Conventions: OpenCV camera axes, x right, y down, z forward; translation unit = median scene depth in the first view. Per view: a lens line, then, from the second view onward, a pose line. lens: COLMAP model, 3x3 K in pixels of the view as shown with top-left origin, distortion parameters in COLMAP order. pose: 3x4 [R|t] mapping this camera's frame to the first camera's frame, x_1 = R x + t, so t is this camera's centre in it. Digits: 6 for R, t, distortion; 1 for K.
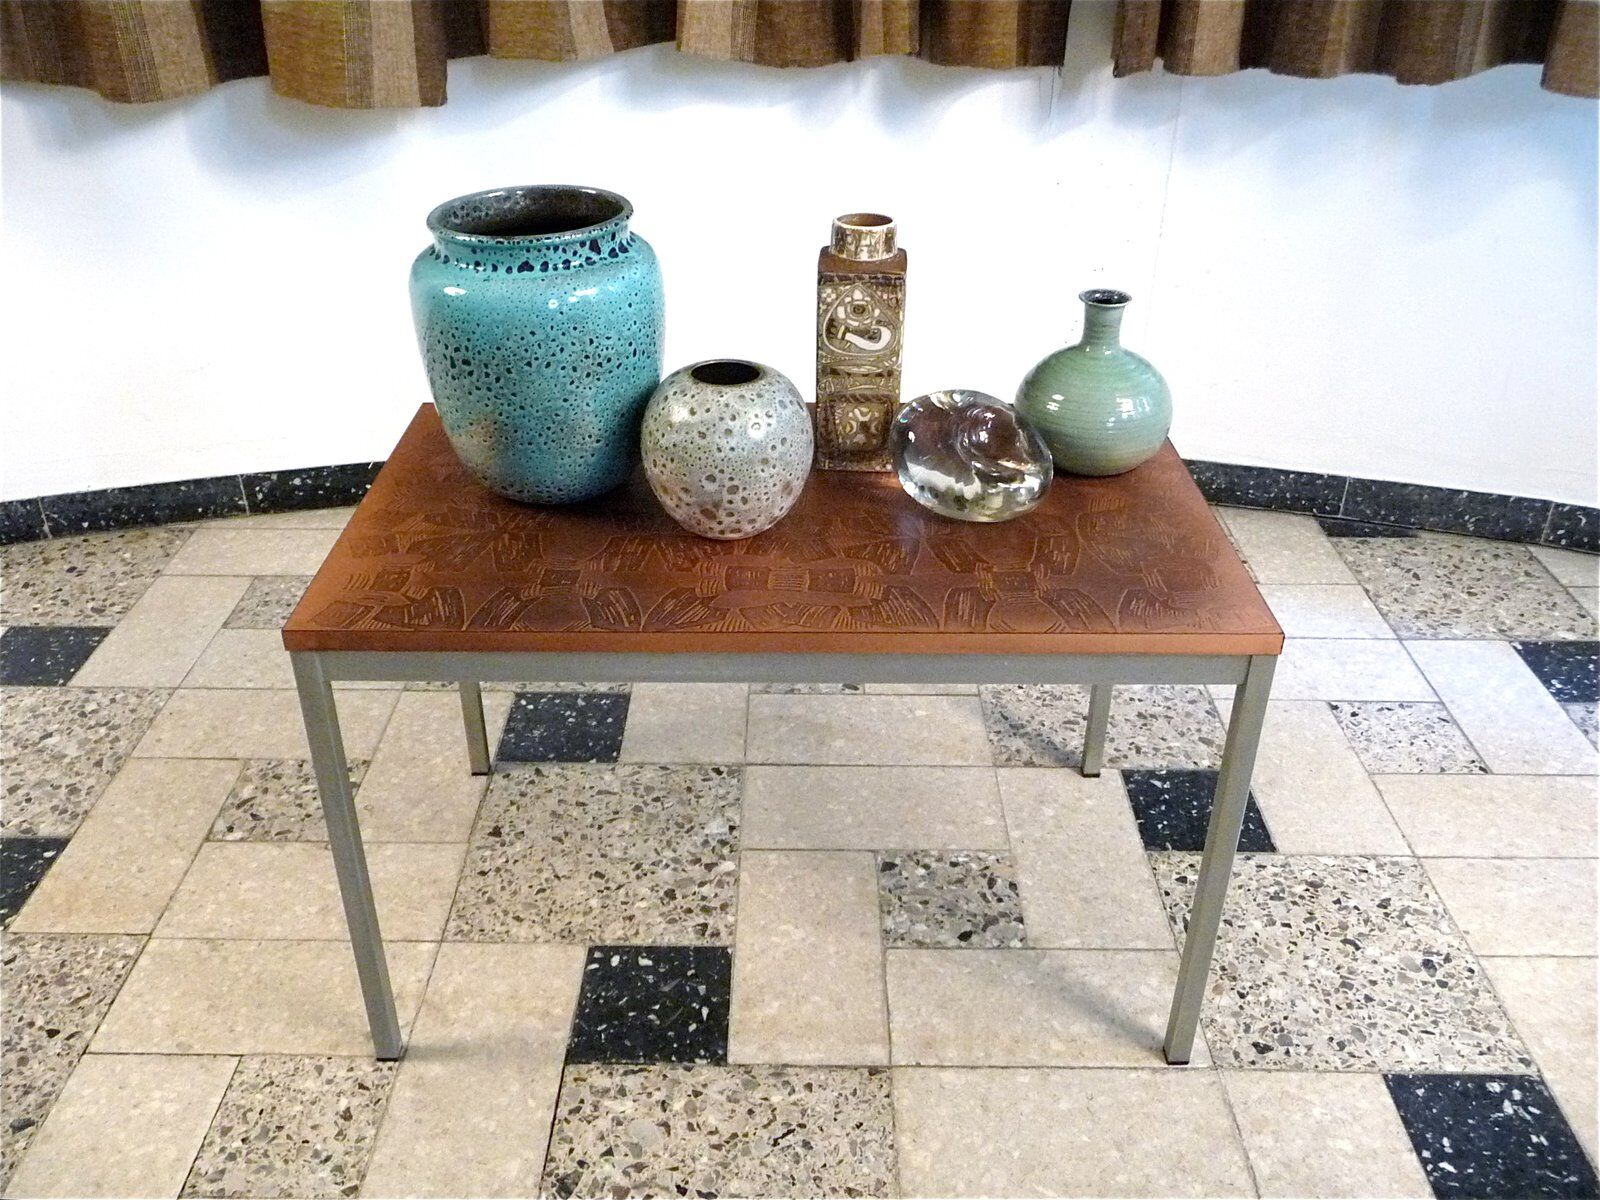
lens RADIAL K [[1333.1, 0, 786.1], [0, 1333.1, 630.2], [0, 0, 1]] dist [-0.041977, 0.036488]
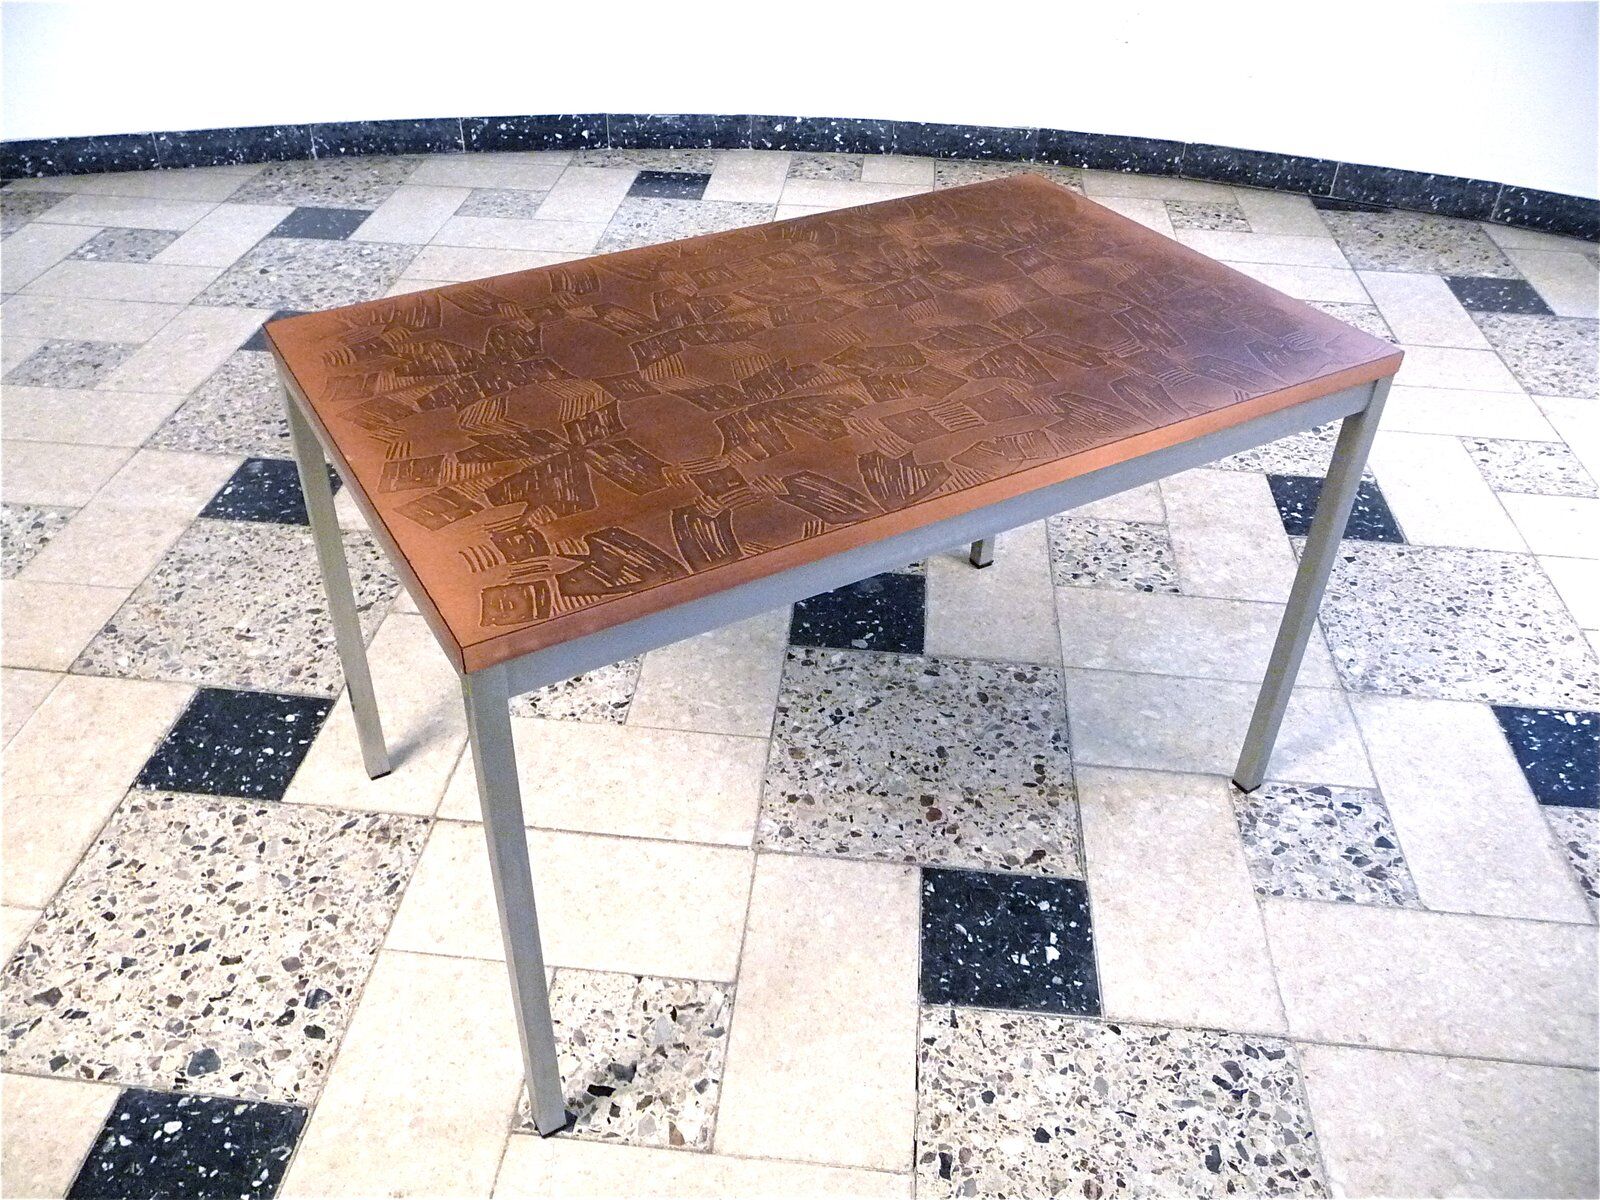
lens RADIAL K [[1306.1, 0, 787.5], [0, 1306.1, 605.5], [0, 0, 1]] dist [-0.043925, 0.037750]
pose [[0.995967, 0.068344, -0.058132, 0.014846], [-0.062808, 0.993753, 0.092250, 0.339831], [0.064074, -0.088227, 0.994038, -0.426358]]
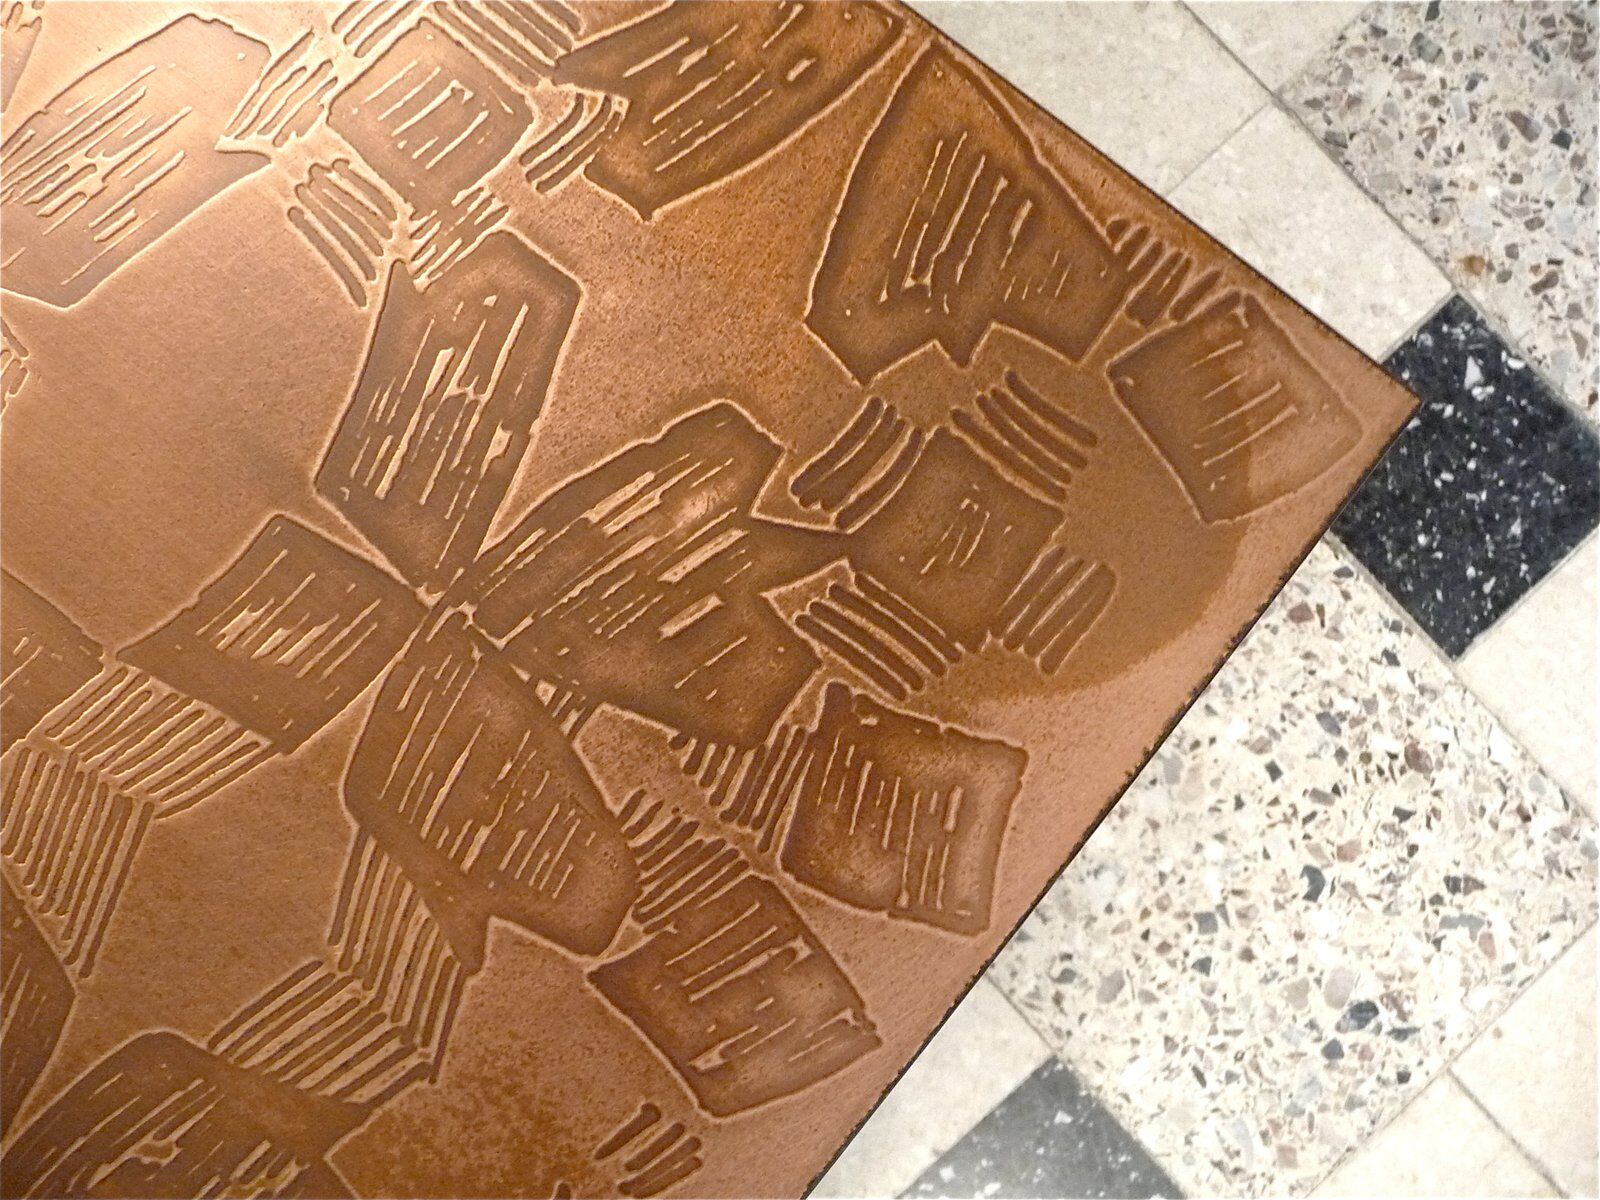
lens RADIAL K [[1306.1, 0, 802.1], [0, 1306.1, 597.1], [0, 0, 1]] dist [-0.043925, 0.037750]
pose [[0.686376, 0.724853, -0.058955, 0.232519], [-0.371249, 0.418939, 0.828652, -0.165412], [0.625350, -0.546880, 0.556650, 0.641298]]
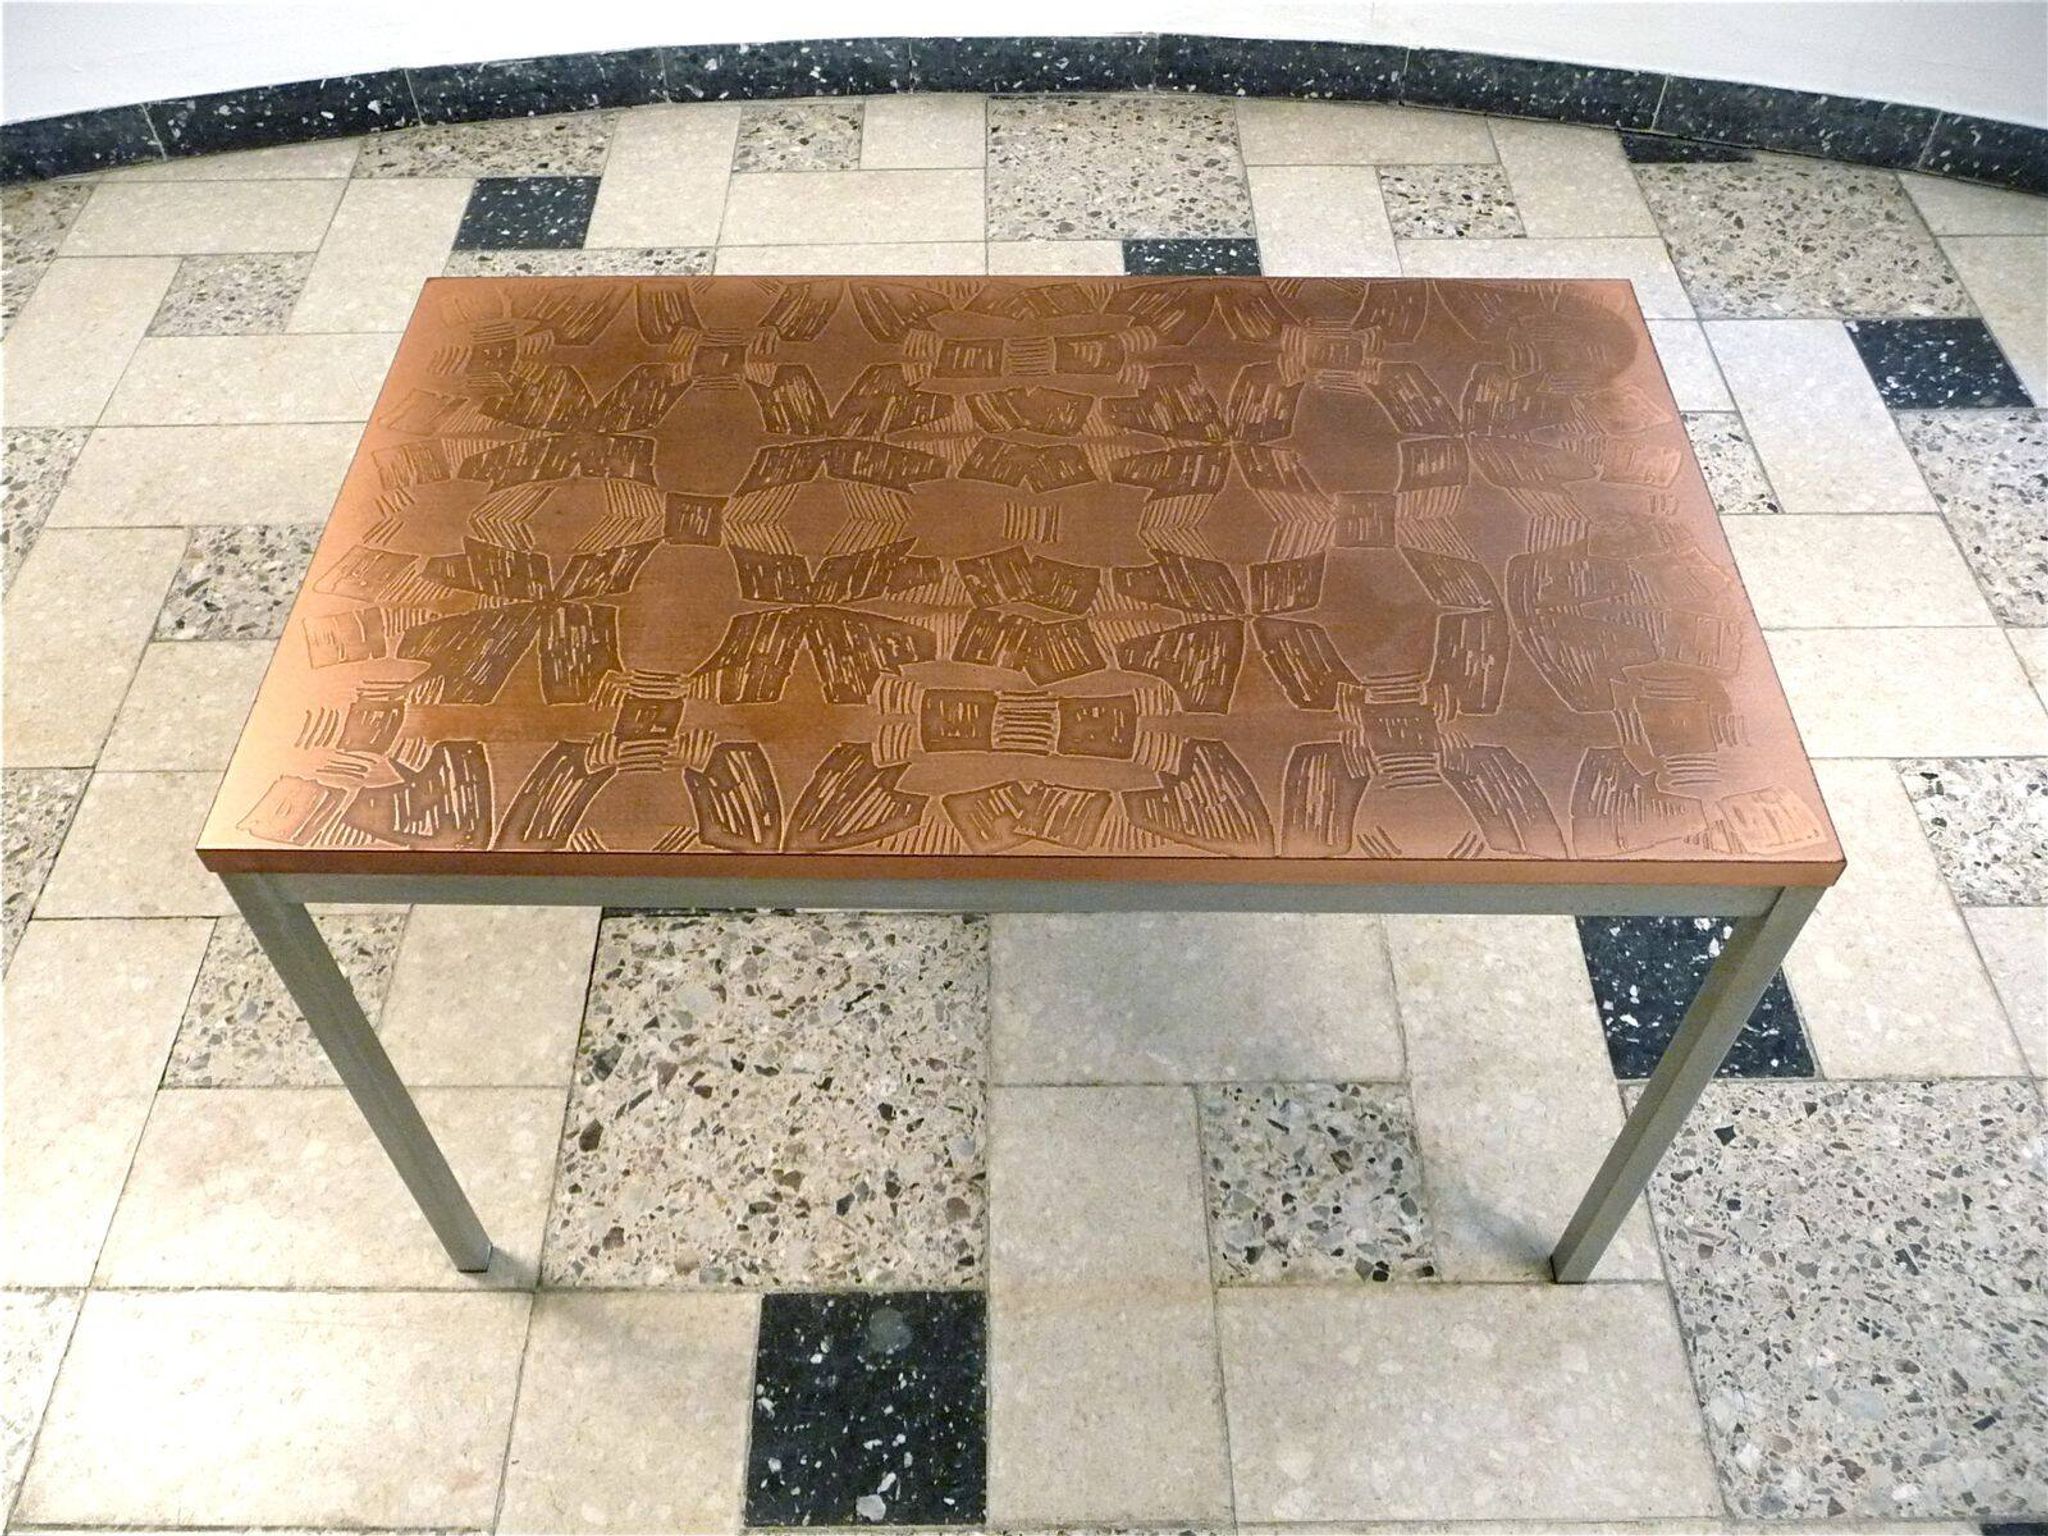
lens RADIAL K [[1671.9, 0, 1007.8], [0, 1671.9, 783.7], [0, 0, 1]] dist [-0.043925, 0.037750]
pose [[0.999756, -0.021873, 0.002940, 0.079772], [0.019669, 0.943513, 0.330750, -0.087065], [-0.010008, -0.330611, 0.943714, 0.026551]]
